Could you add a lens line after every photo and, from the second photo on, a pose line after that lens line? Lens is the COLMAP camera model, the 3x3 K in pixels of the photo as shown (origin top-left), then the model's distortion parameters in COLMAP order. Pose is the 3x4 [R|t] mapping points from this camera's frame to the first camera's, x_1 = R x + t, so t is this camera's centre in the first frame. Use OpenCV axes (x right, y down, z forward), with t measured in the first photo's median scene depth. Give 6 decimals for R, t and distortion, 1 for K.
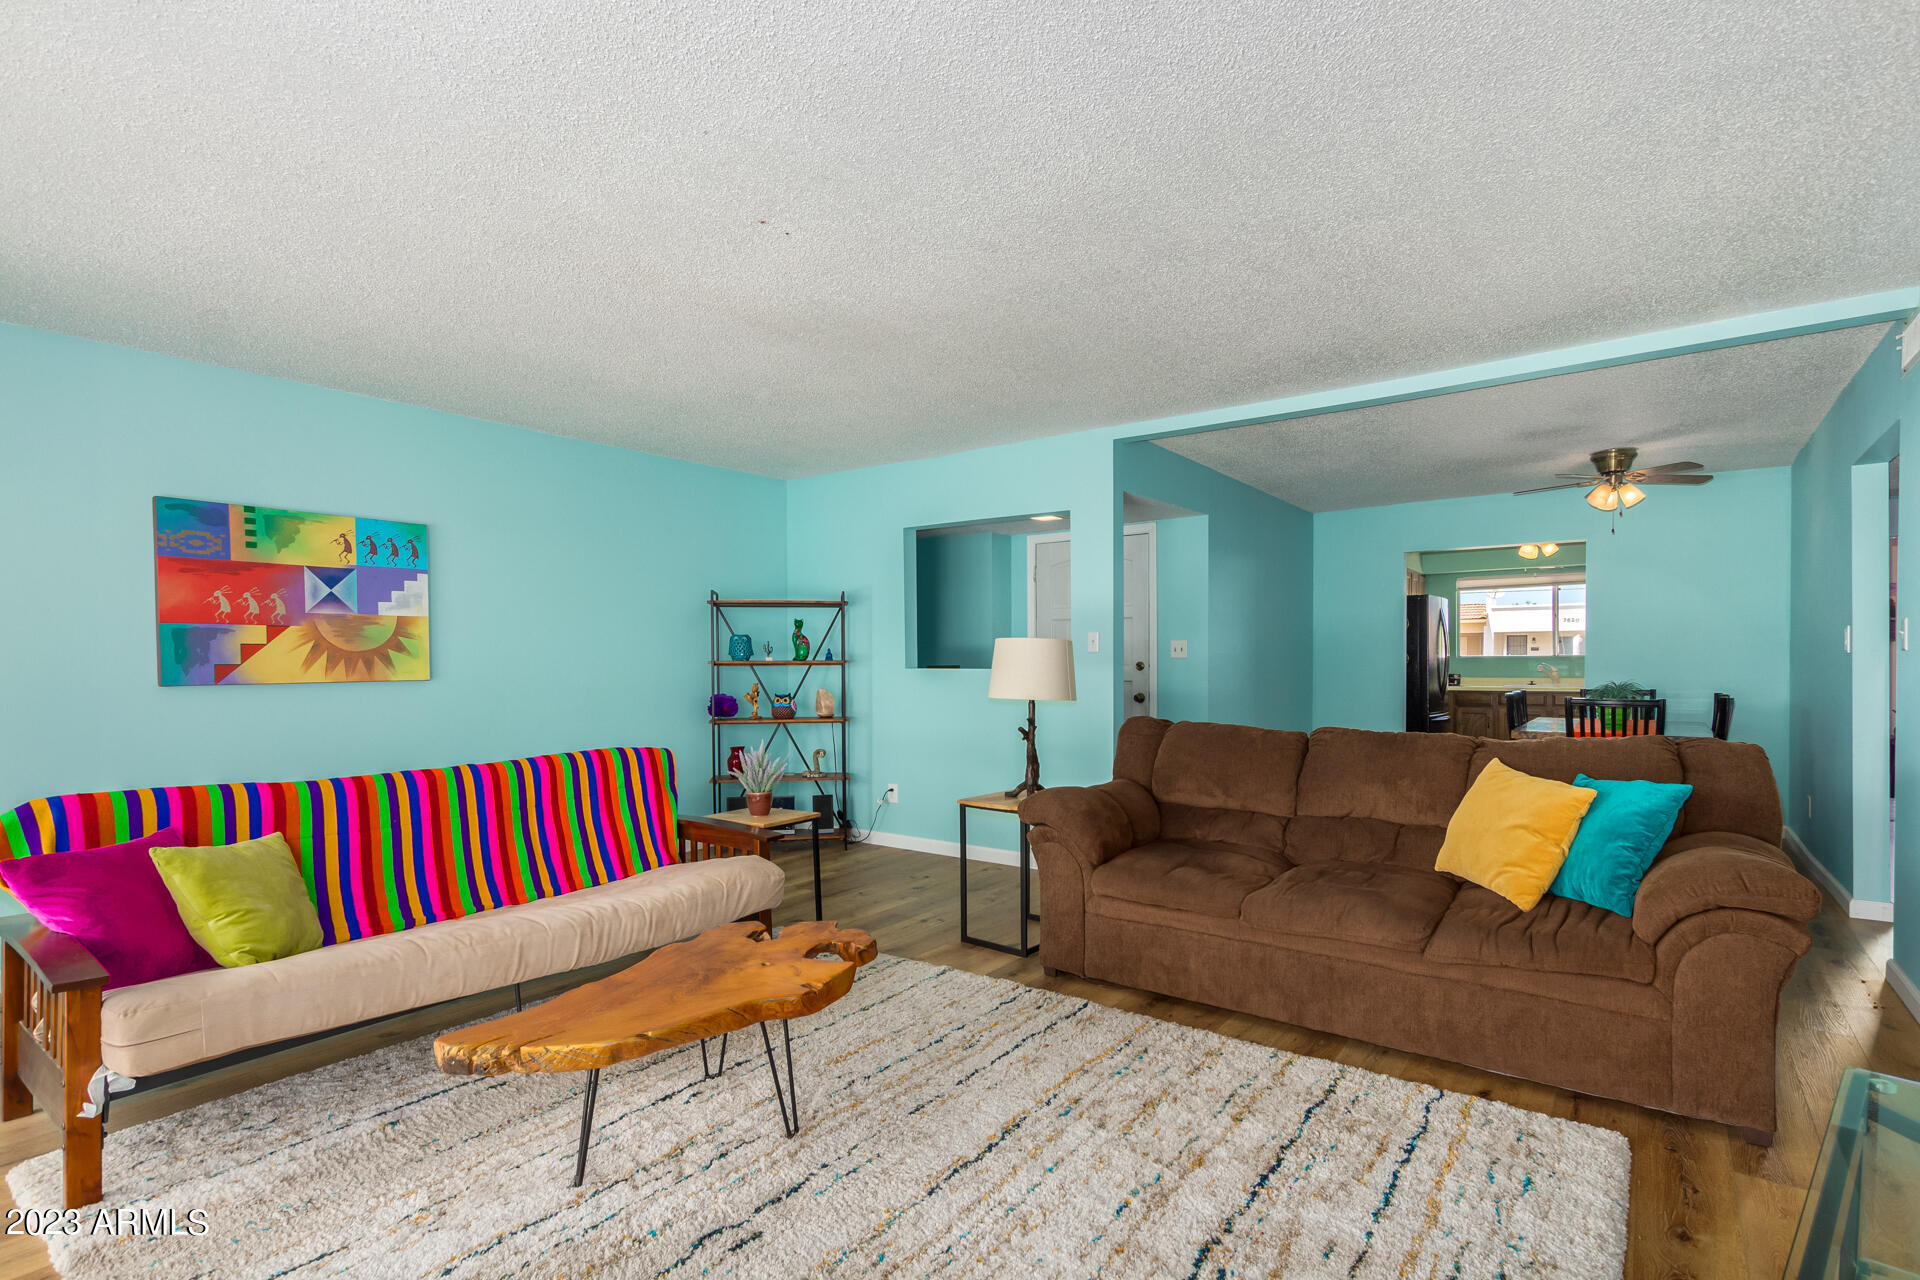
lens RADIAL K [[921.8, 0, 970.5], [0, 921.8, 690.5], [0, 0, 1]] dist [0.004246, -0.000856]
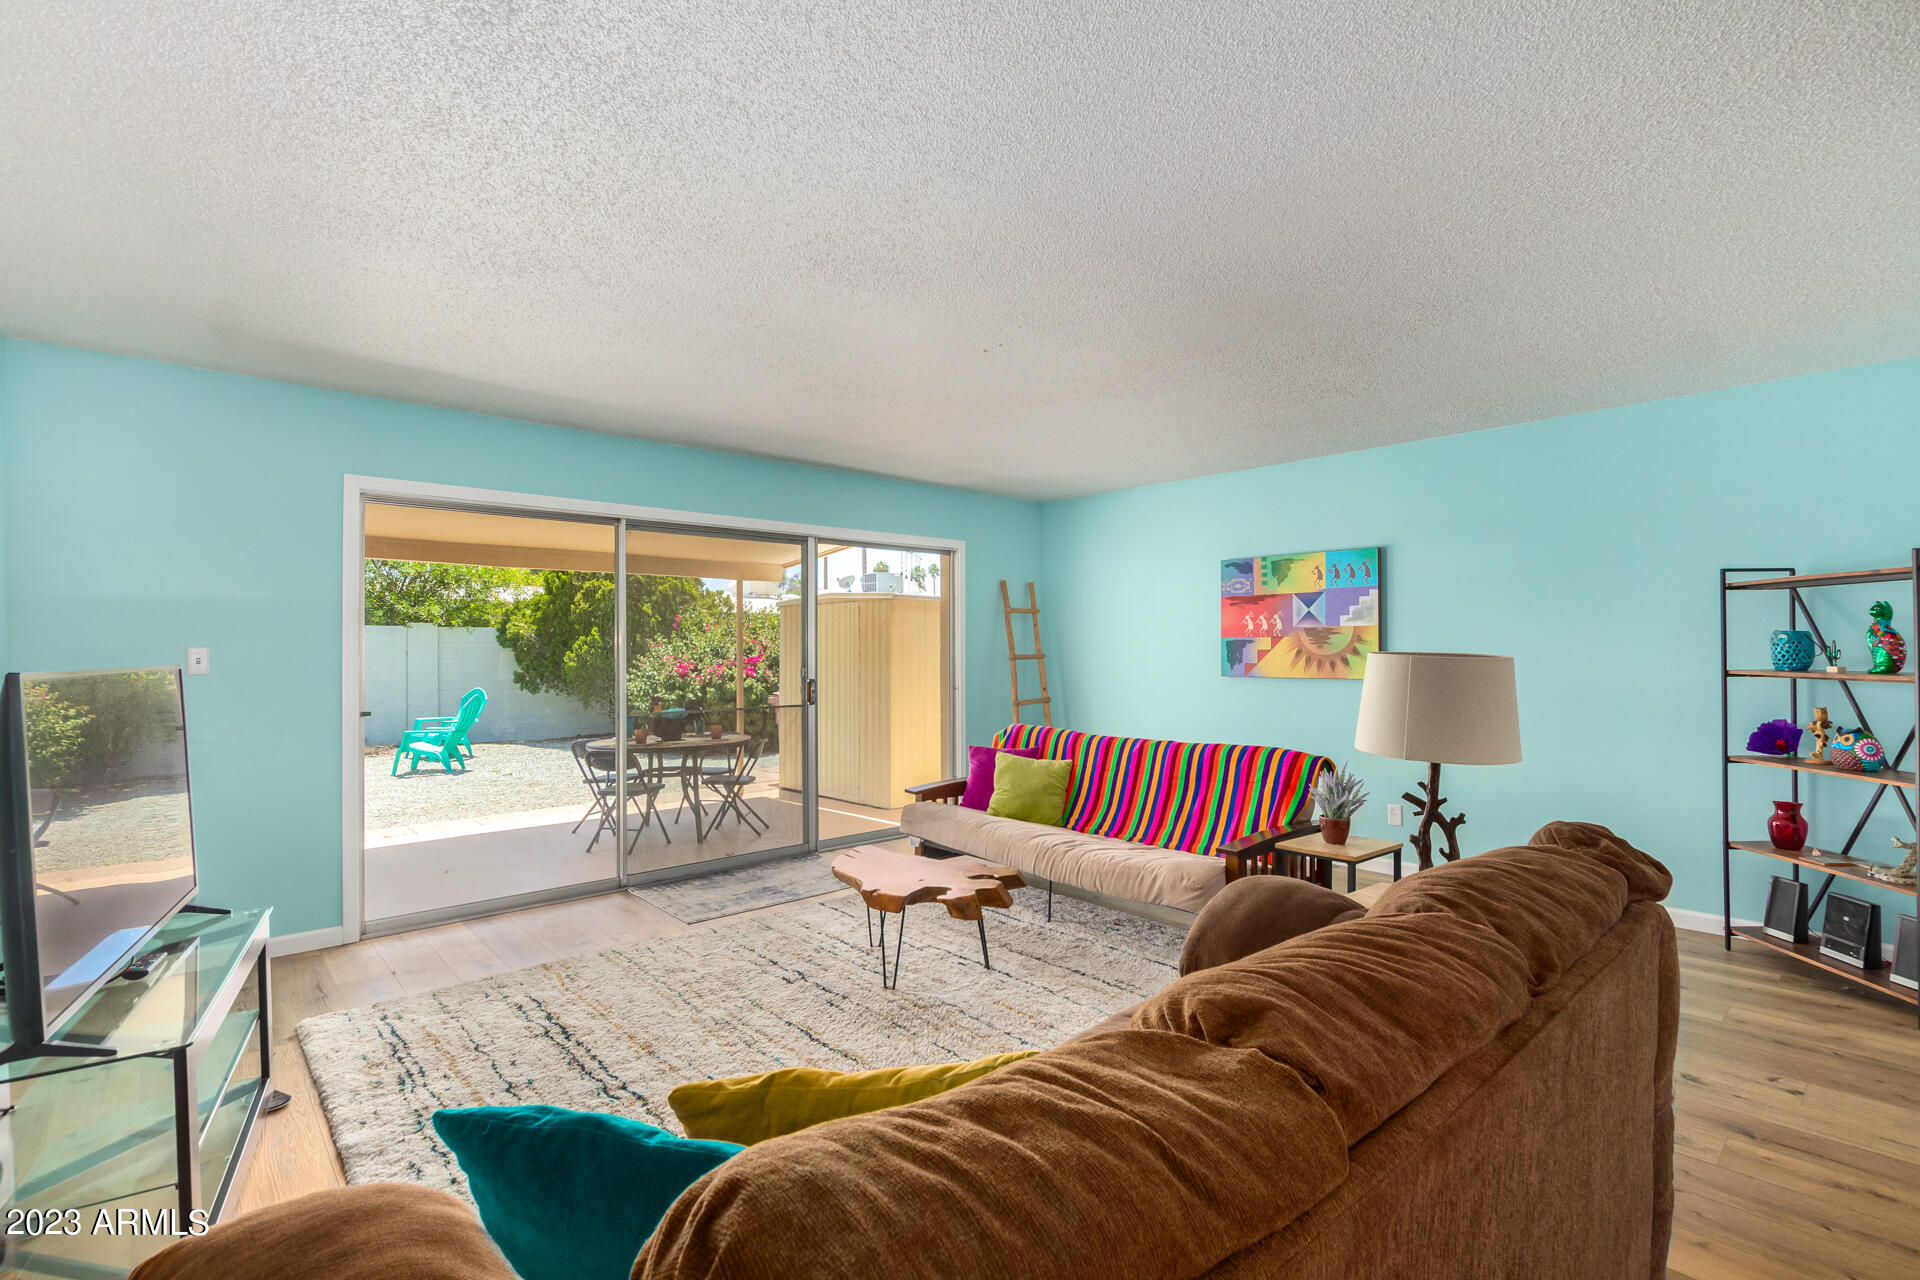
lens RADIAL K [[877.4, 0, 959.9], [0, 877.4, 646.2], [0, 0, 1]] dist [0.000589, -0.003455]
pose [[-0.196655, 0.006083, -0.980454, 0.663738], [-0.028984, 0.999508, 0.012015, -0.056700], [0.980044, 0.030780, -0.196382, 0.767579]]
